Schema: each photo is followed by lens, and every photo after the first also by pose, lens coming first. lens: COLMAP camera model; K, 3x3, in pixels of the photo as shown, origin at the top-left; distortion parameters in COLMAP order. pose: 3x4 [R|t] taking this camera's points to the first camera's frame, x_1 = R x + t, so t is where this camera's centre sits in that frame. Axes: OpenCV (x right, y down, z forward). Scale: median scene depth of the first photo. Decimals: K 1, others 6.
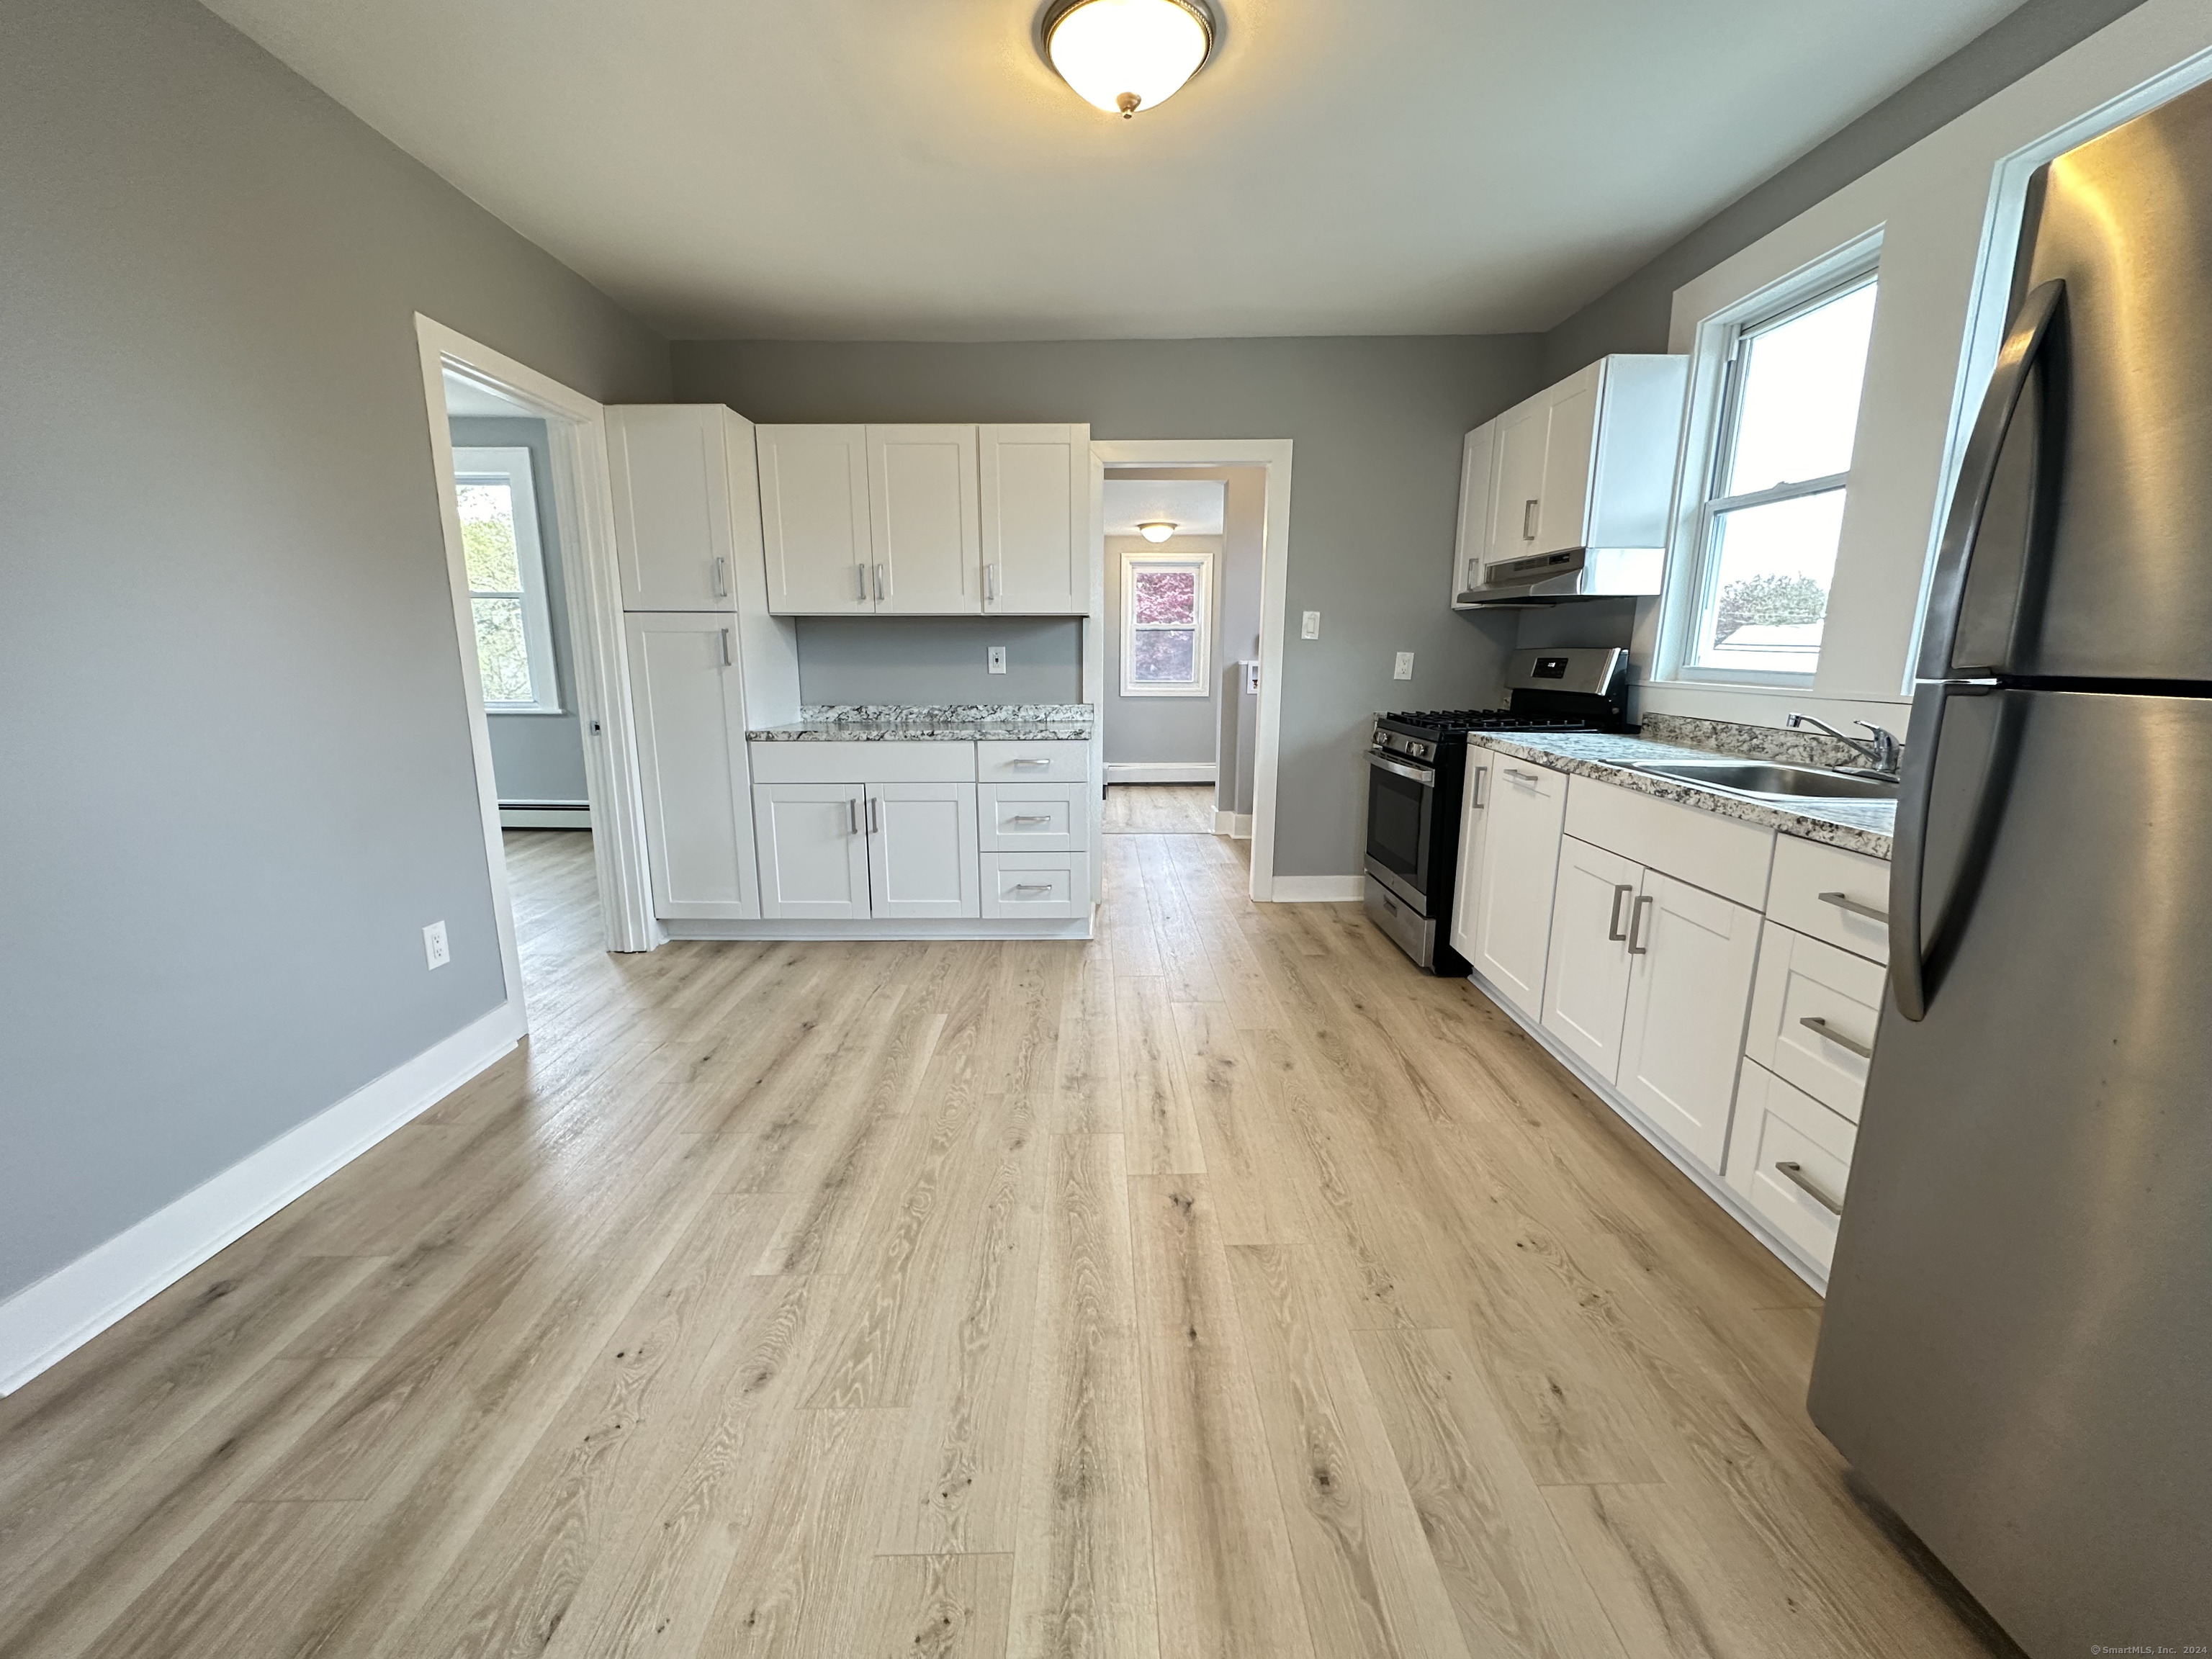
lens RADIAL K [[875.8, 0, 1104.5], [0, 875.8, 831.4], [0, 0, 1]] dist [-0.000716, -0.000559]
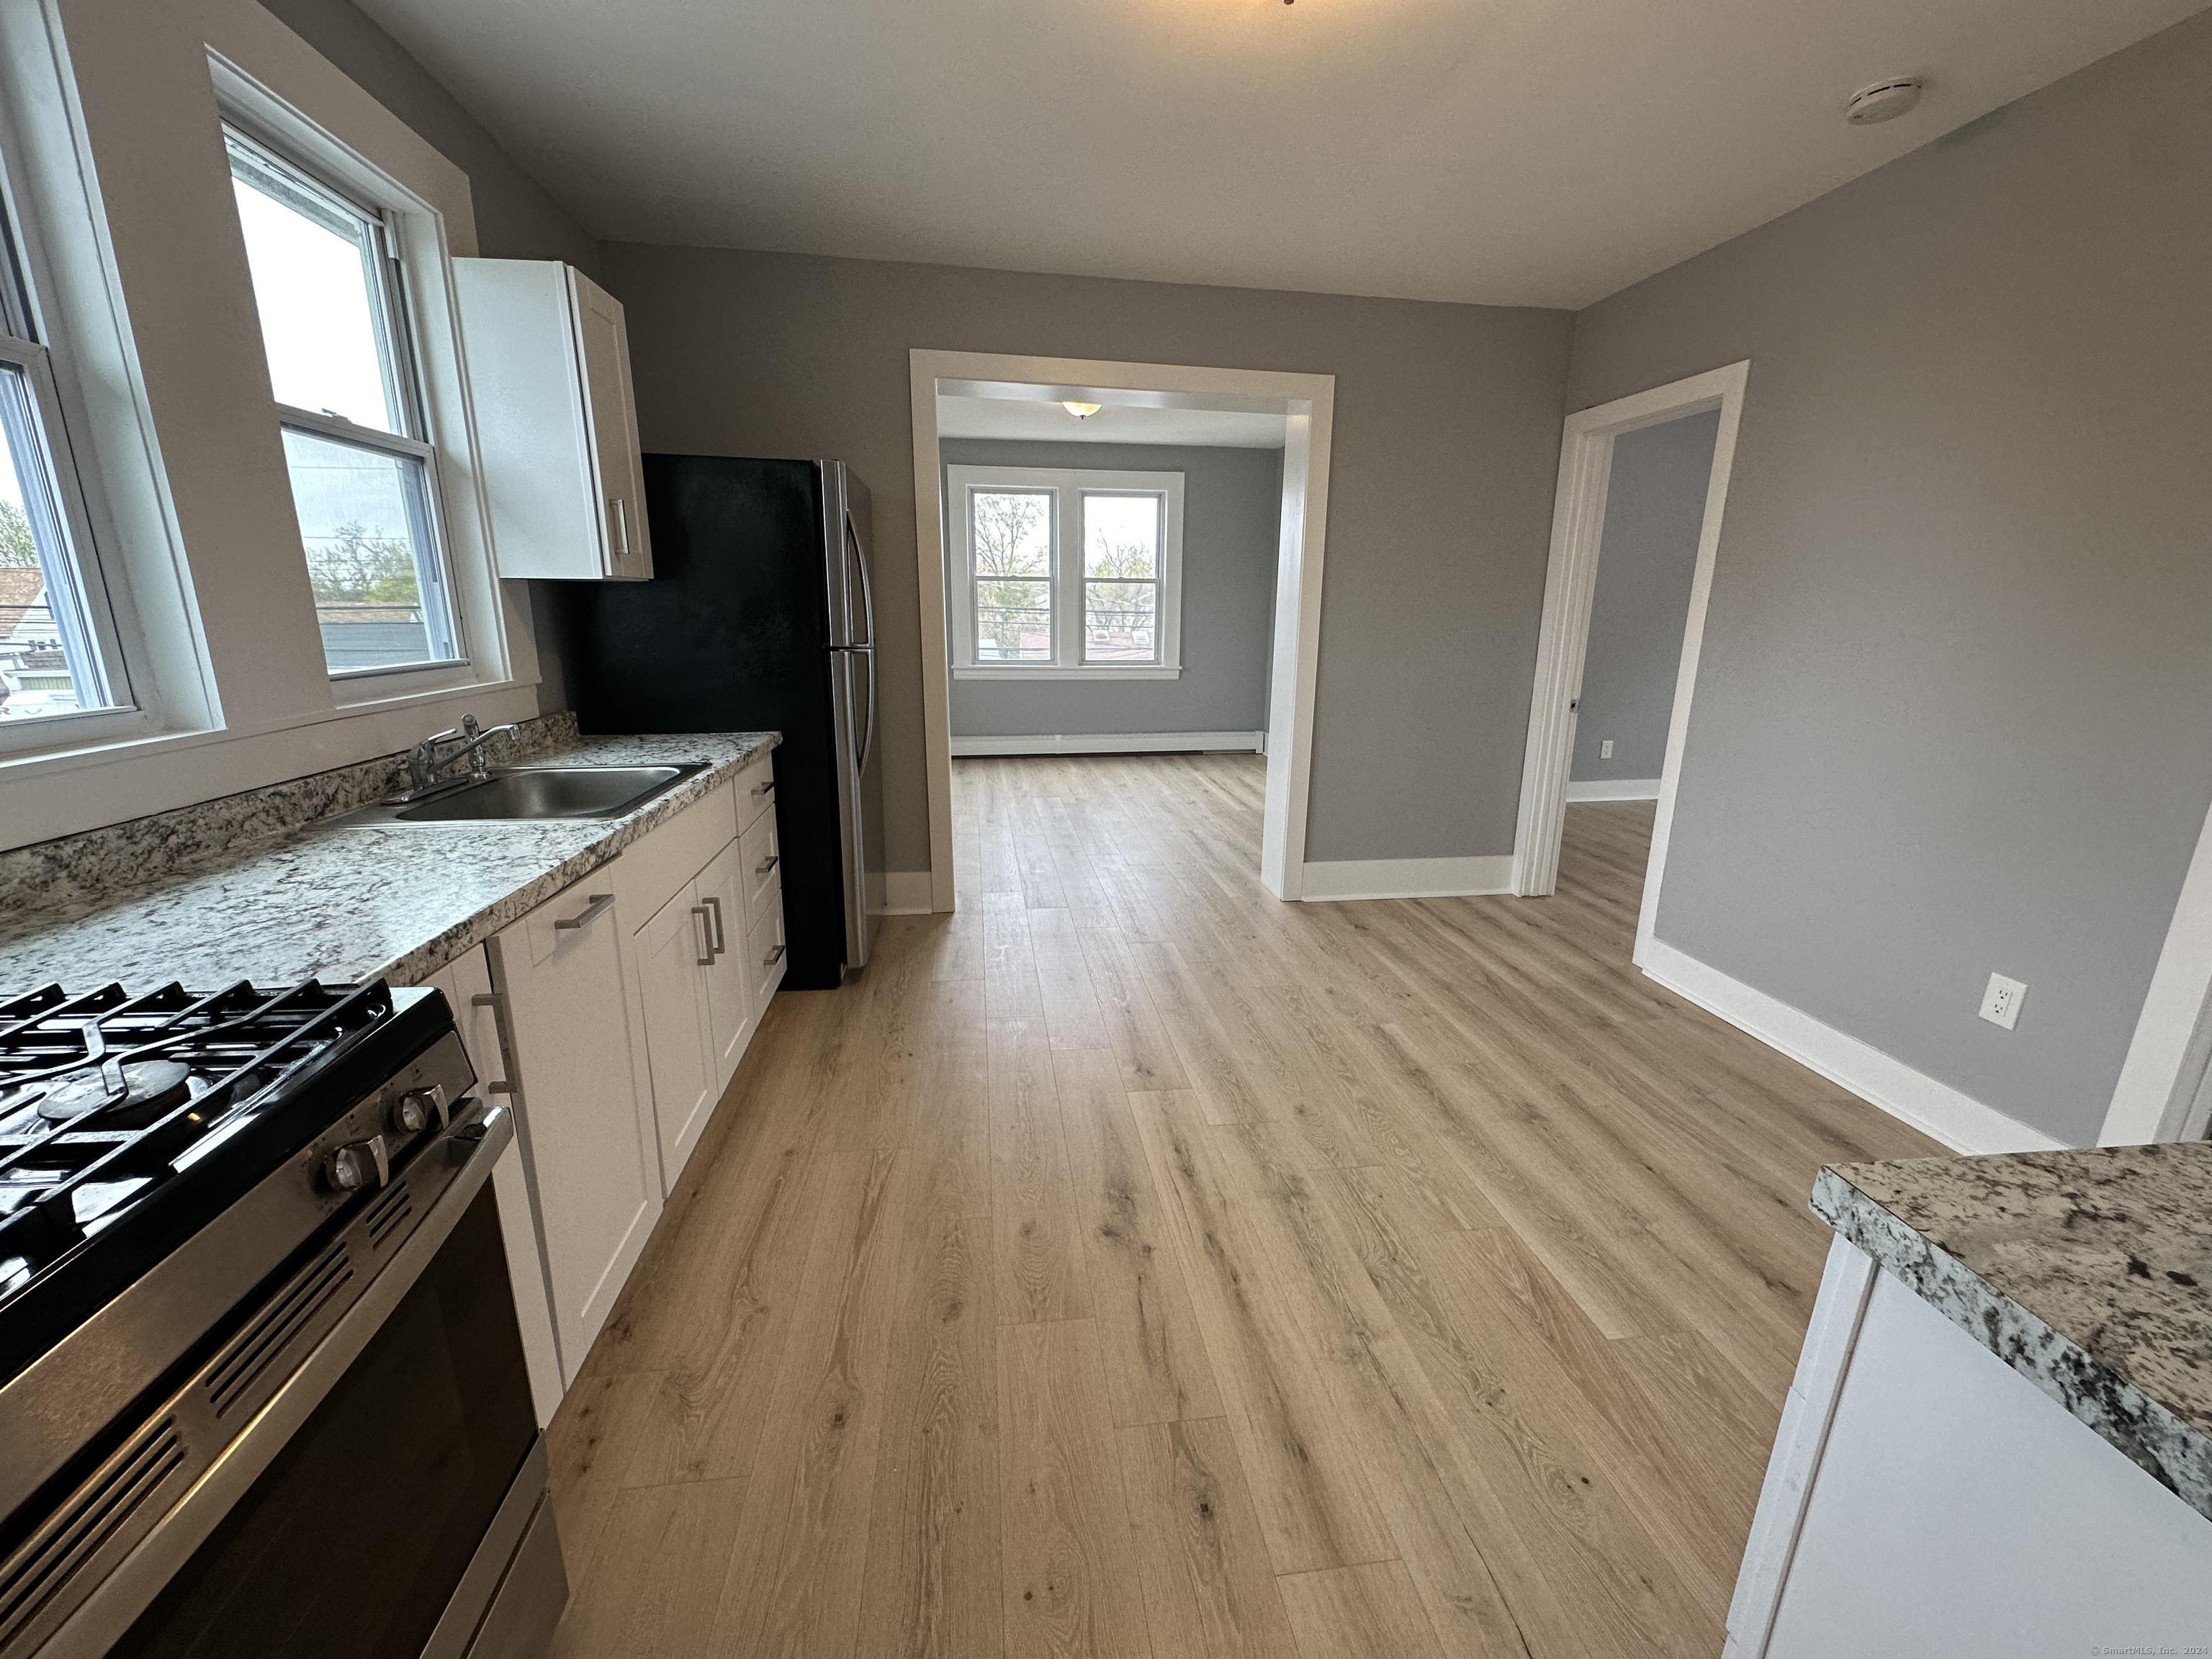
lens RADIAL K [[875.8, 0, 1105.3], [0, 875.8, 833.9], [0, 0, 1]] dist [-0.000716, -0.000559]
pose [[-0.991458, 0.021856, -0.128583, 0.199085], [-0.038235, 0.893841, 0.446751, -0.309394], [0.124696, 0.447851, -0.885370, 1.293840]]
